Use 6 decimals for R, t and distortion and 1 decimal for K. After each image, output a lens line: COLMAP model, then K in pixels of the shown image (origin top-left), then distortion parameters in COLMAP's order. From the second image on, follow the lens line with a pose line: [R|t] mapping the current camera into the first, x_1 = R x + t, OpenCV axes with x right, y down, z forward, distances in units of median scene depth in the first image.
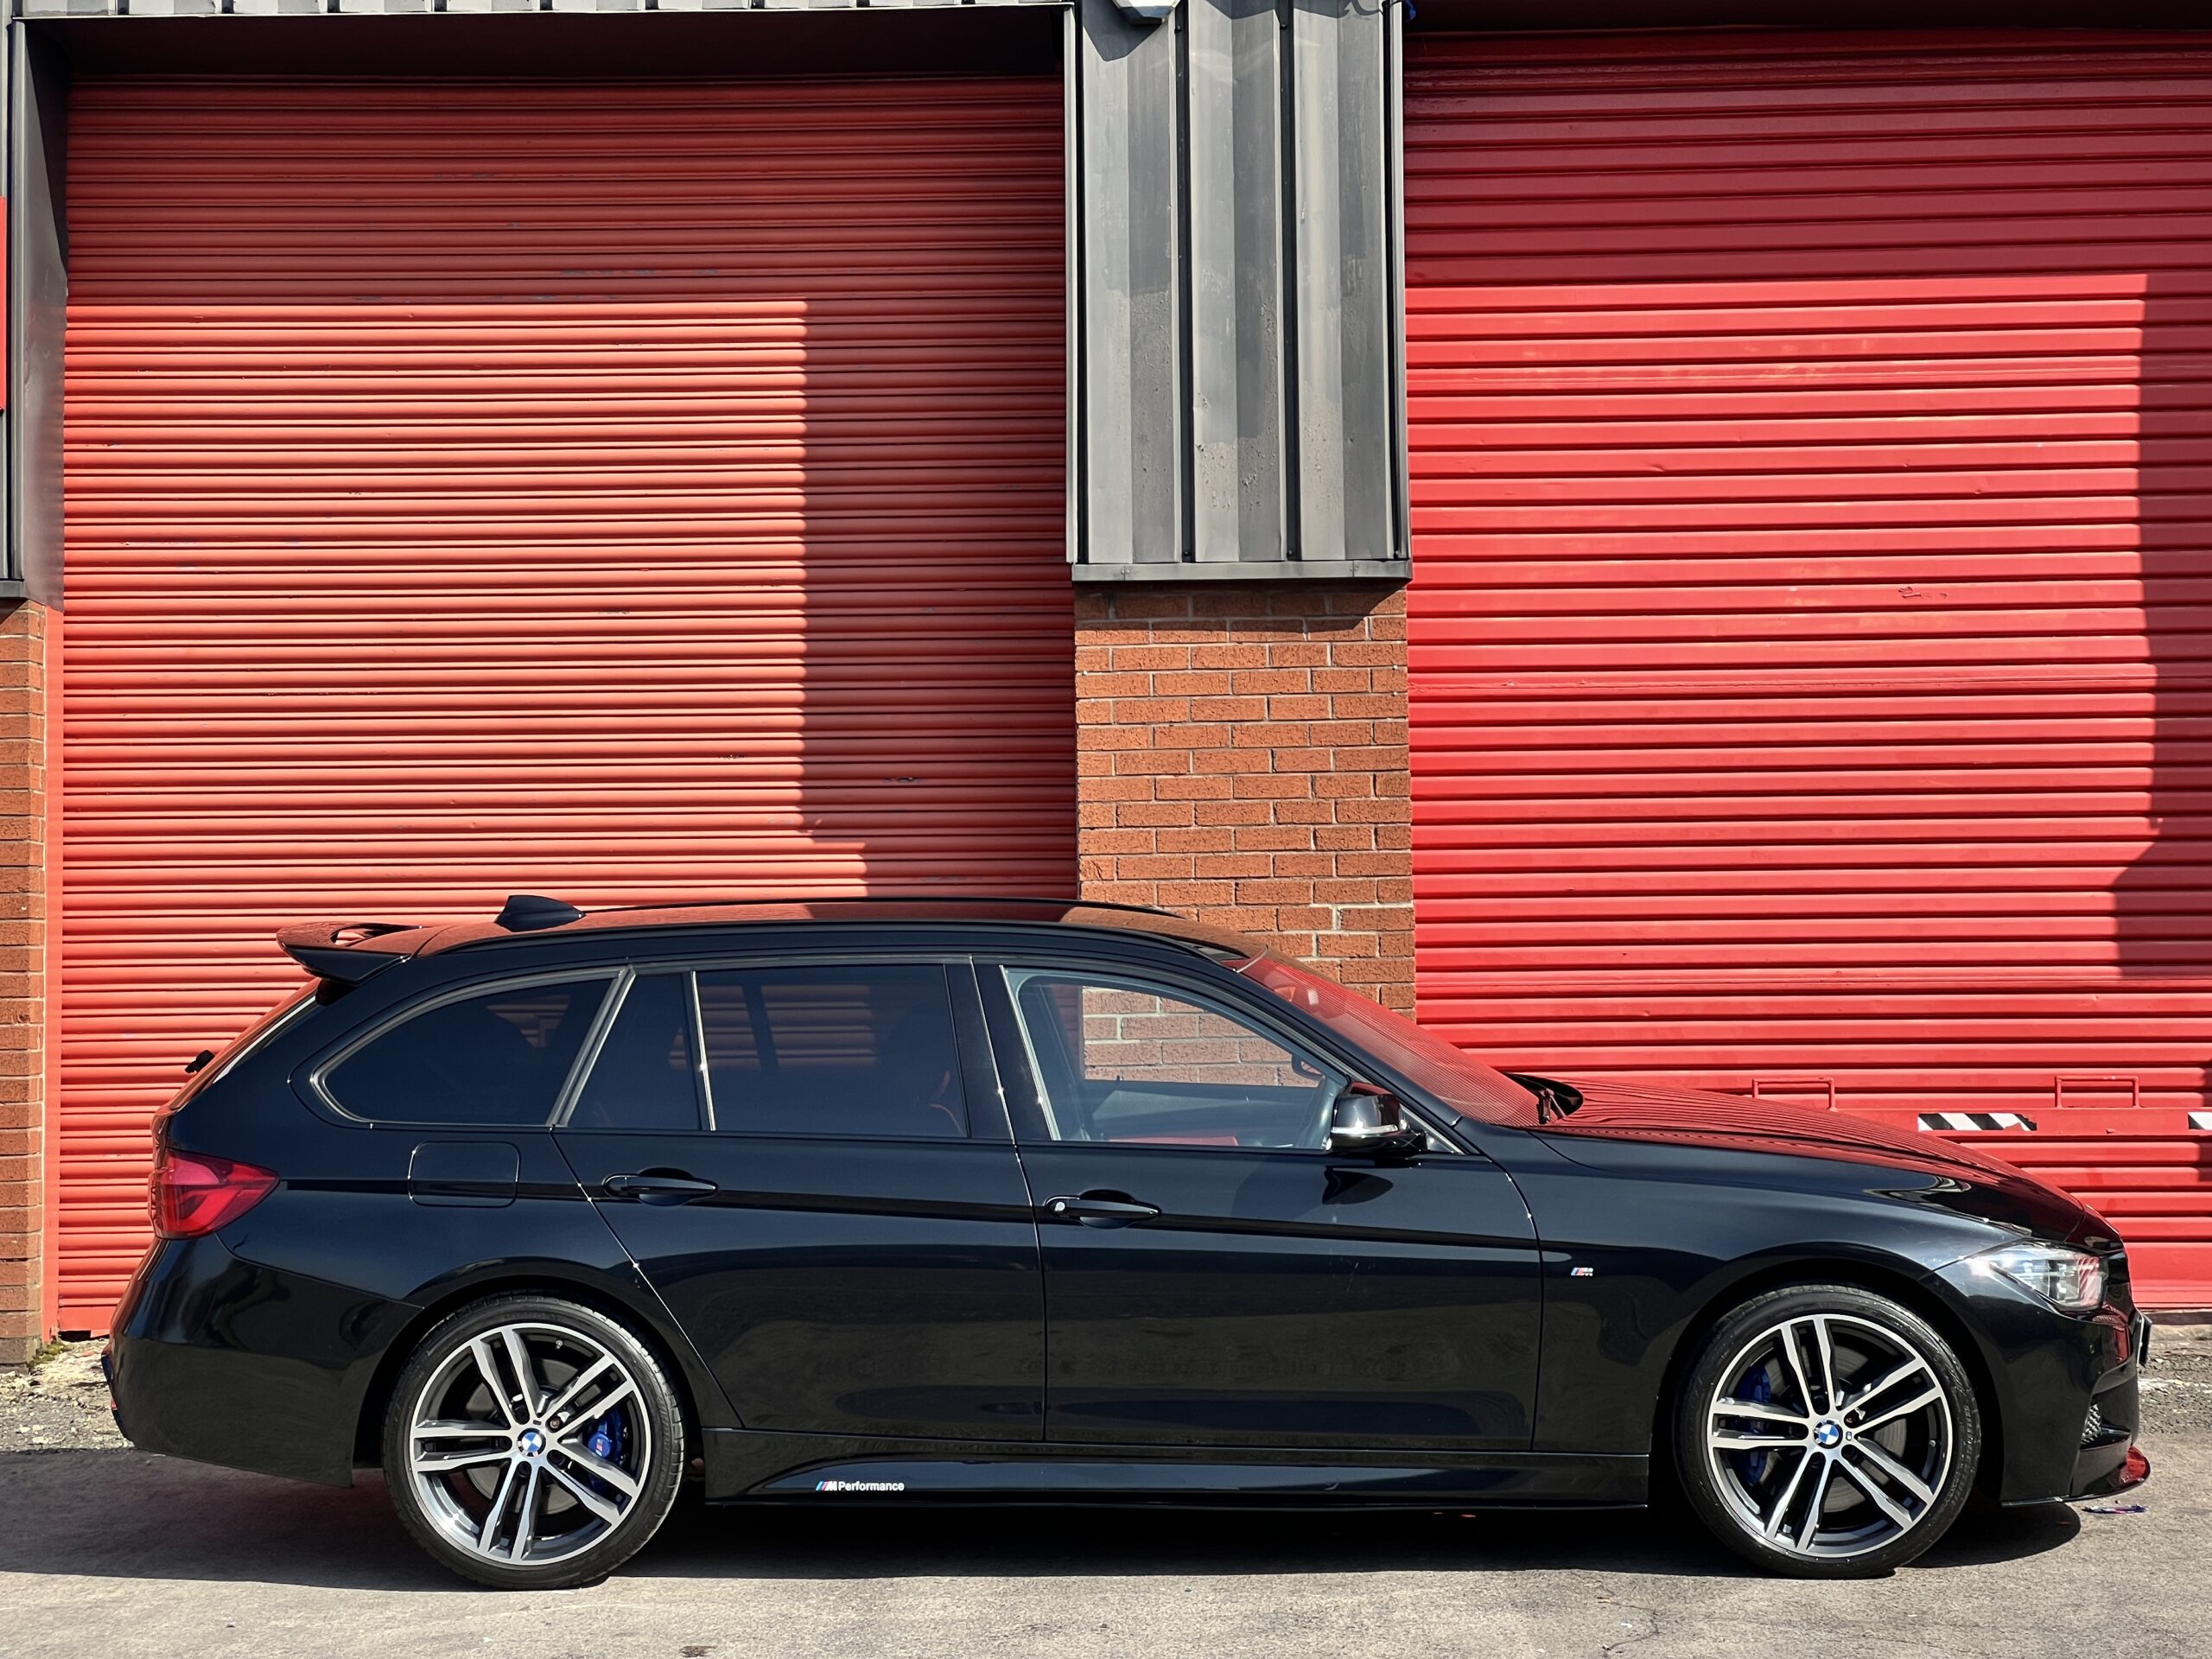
lens RADIAL K [[5019.9, 0, 1109.5], [0, 5019.9, 749.7], [0, 0, 1]] dist [0.220917, 0.000000]
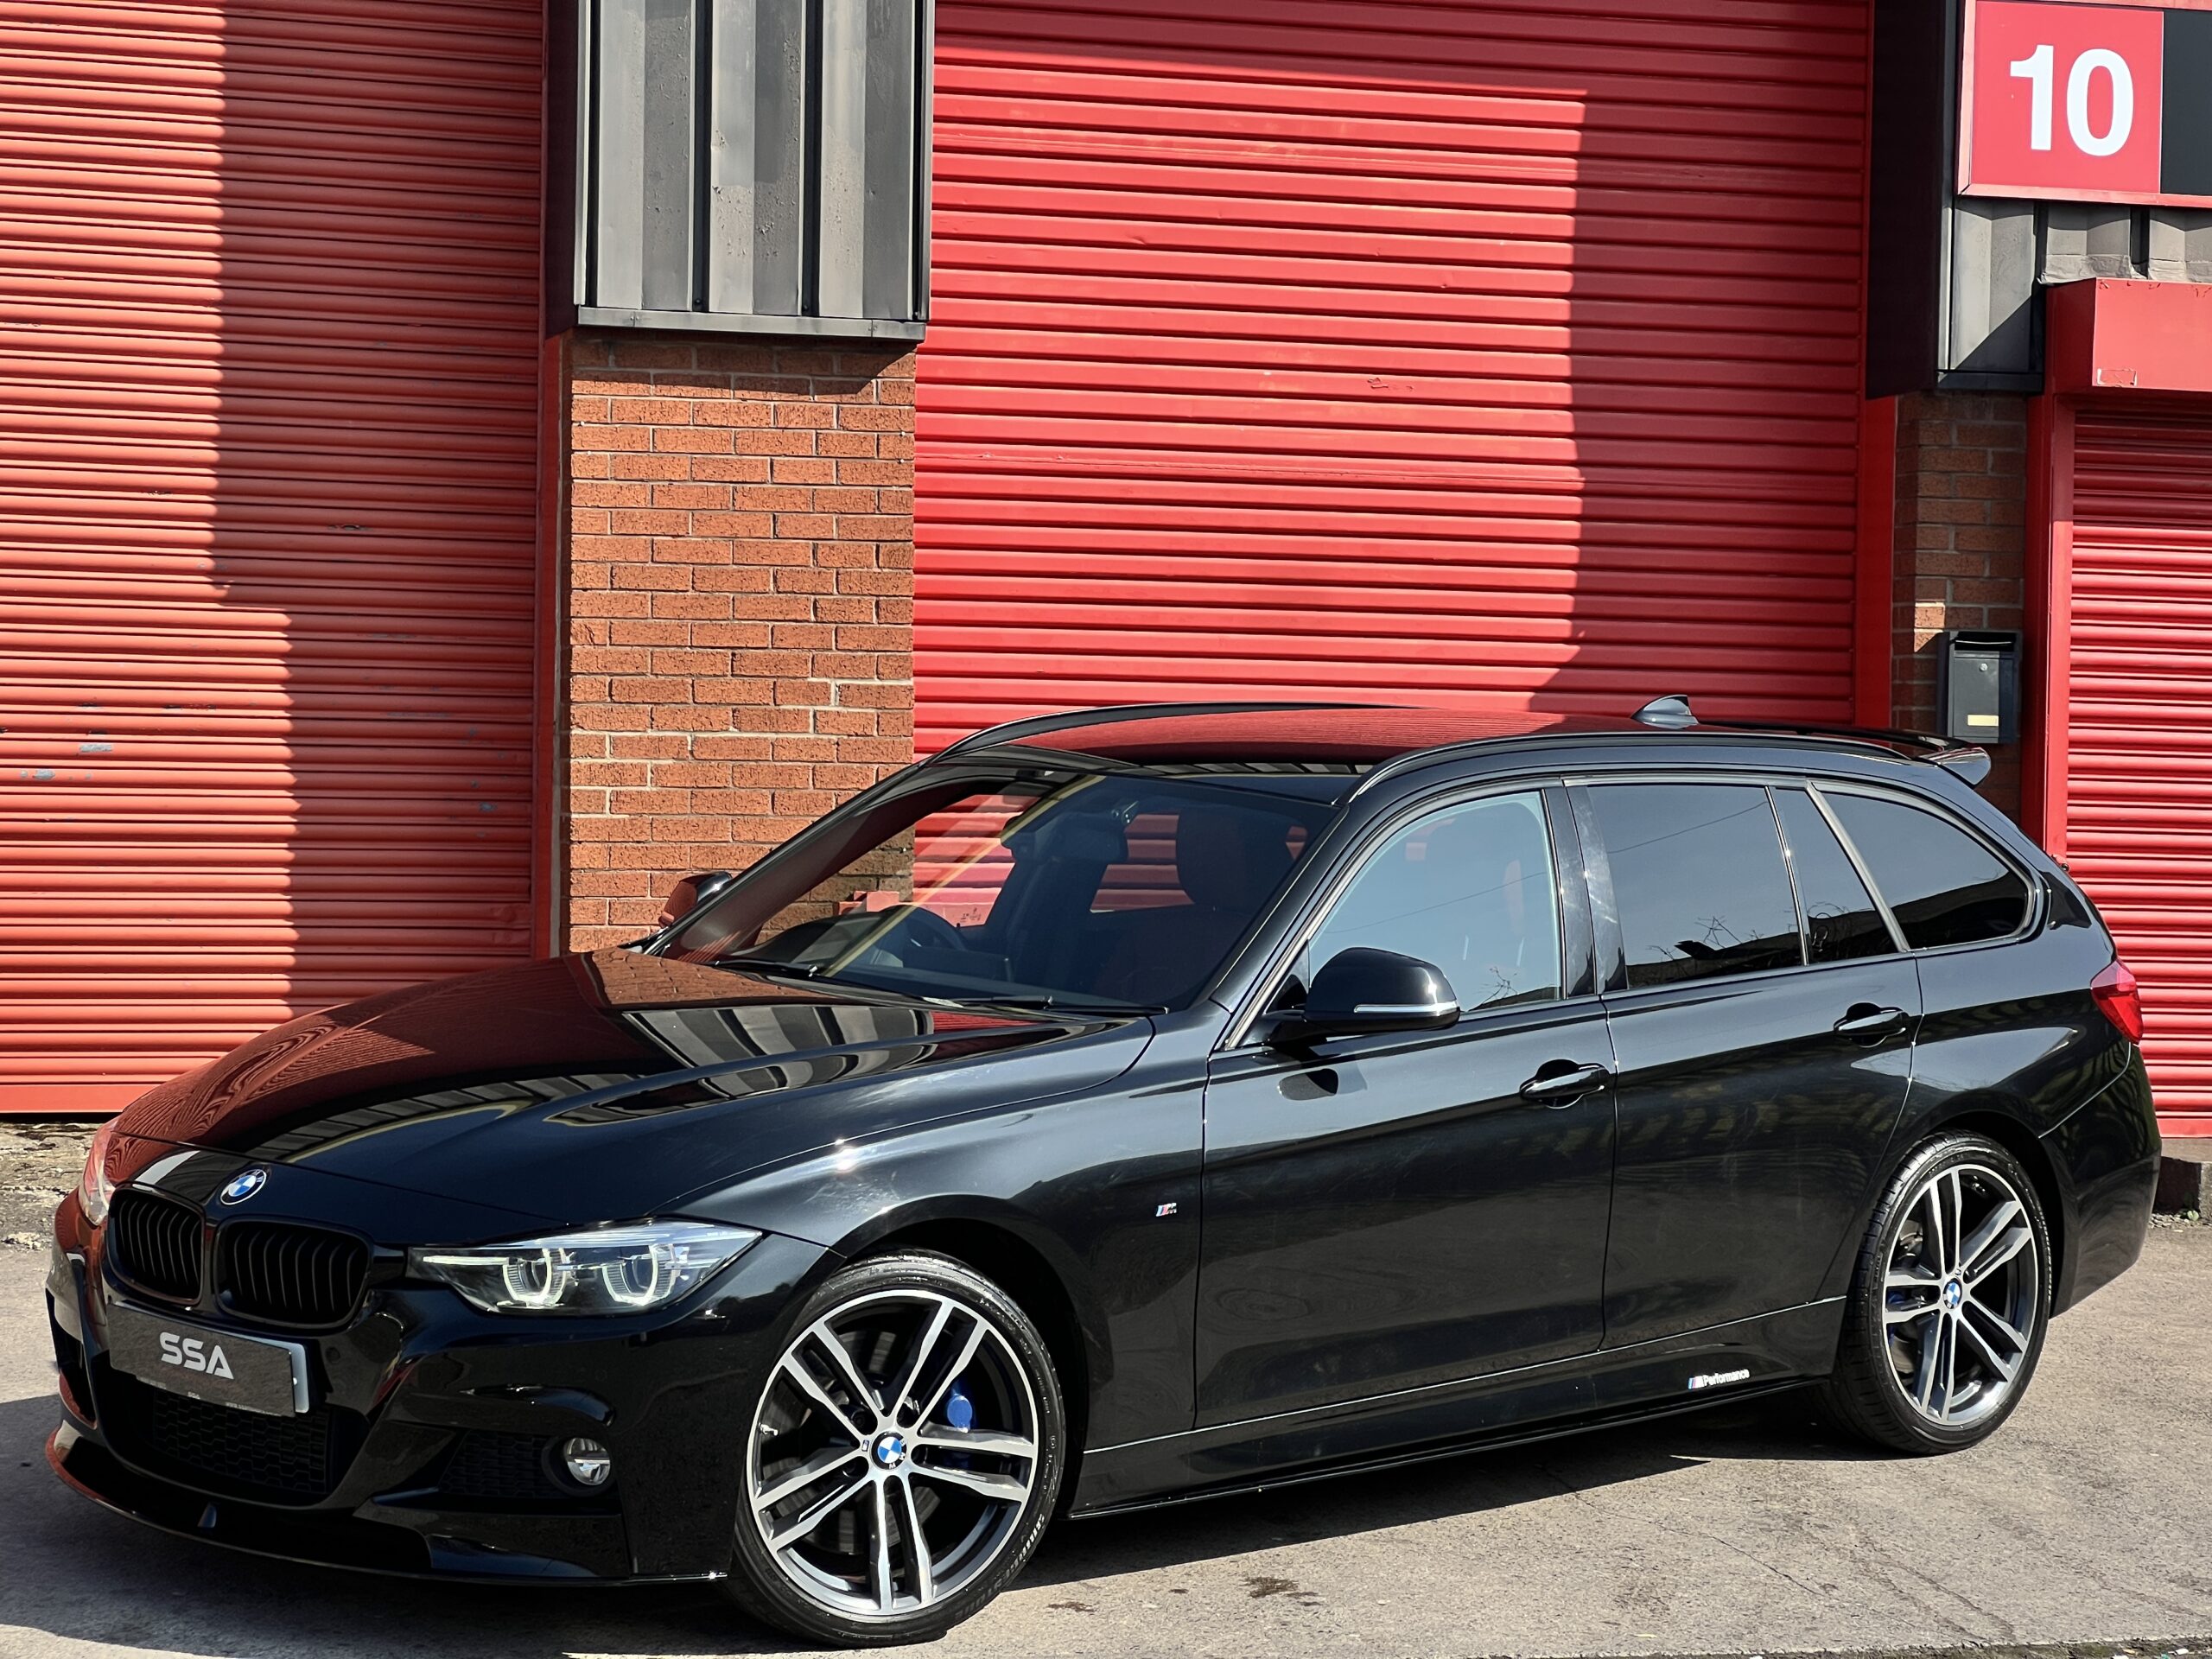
lens RADIAL K [[5019.9, 0, 1063.2], [0, 5019.9, 649.8], [0, 0, 1]] dist [0.220917, 0.000000]
pose [[0.952898, 0.037067, 0.301016, -0.199466], [-0.045061, 0.998791, 0.019652, 0.004436], [-0.299924, -0.032290, 0.953416, 0.080703]]
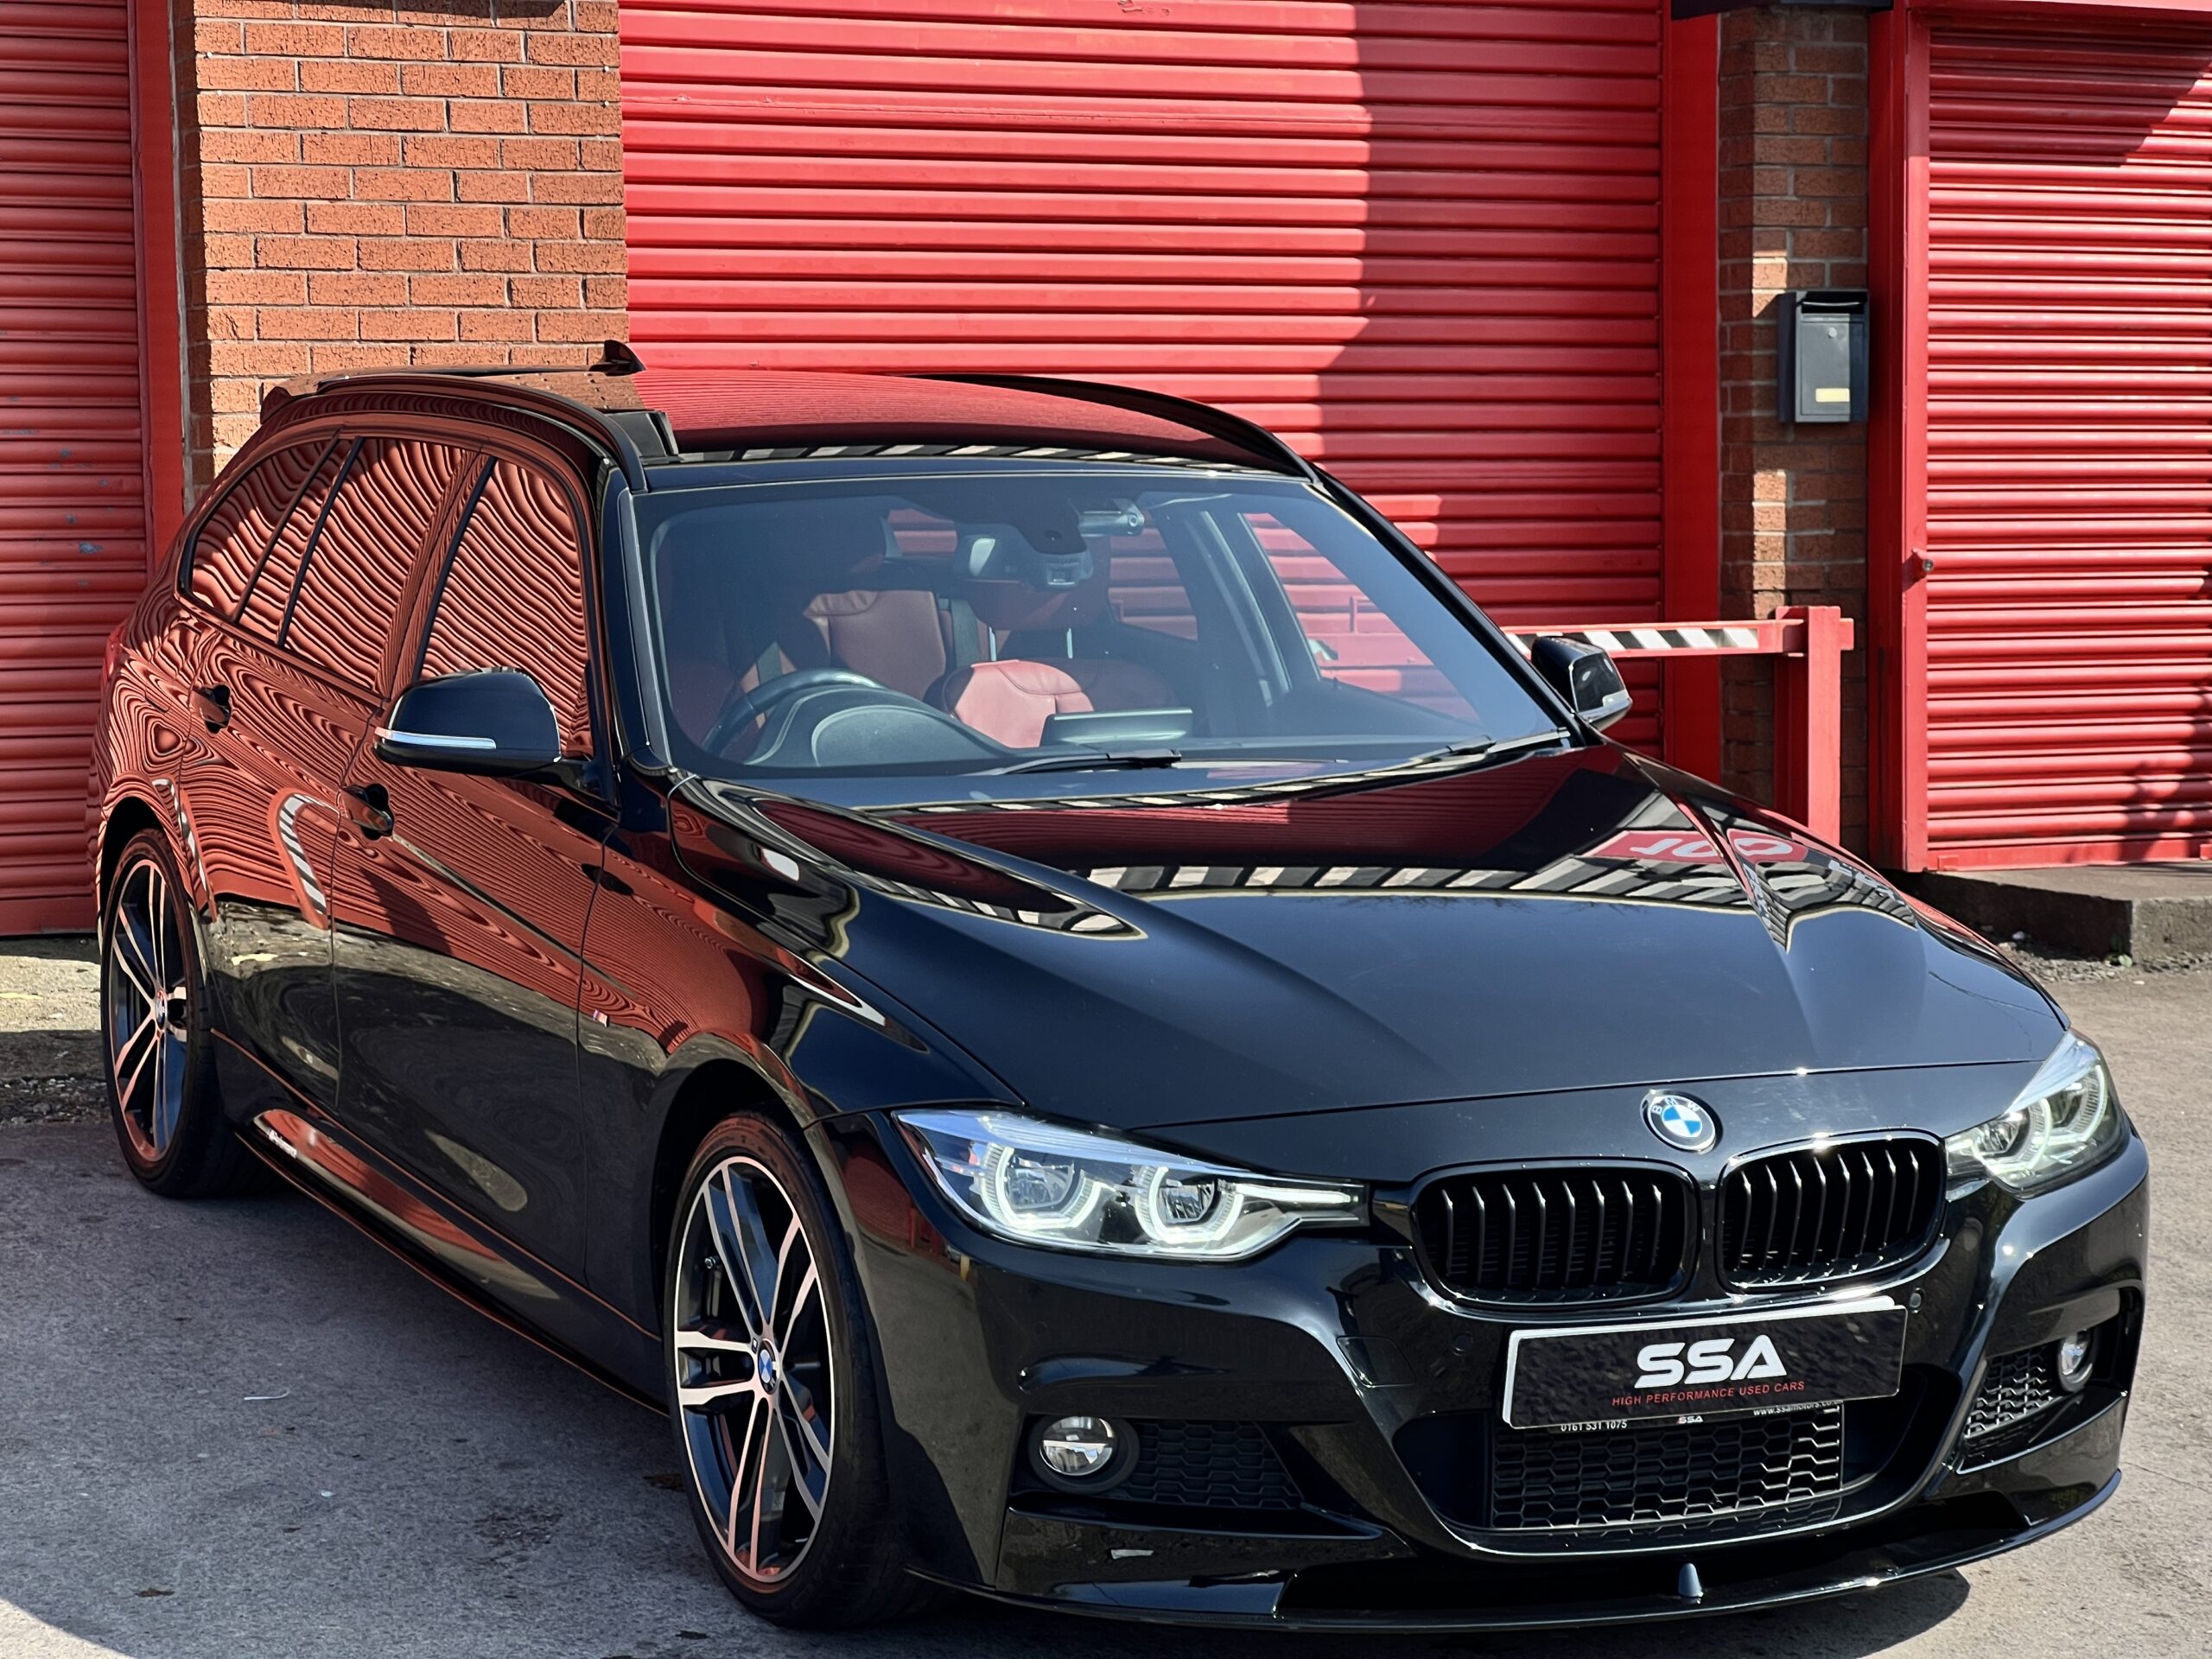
lens RADIAL K [[5019.9, 0, 1143.0], [0, 5019.9, 786.3], [0, 0, 1]] dist [0.220917, 0.000000]
pose [[0.870723, -0.027098, 0.491027, -0.252052], [-0.026794, 0.994383, 0.102391, 0.011253], [-0.491044, -0.102311, 0.865106, 0.284031]]
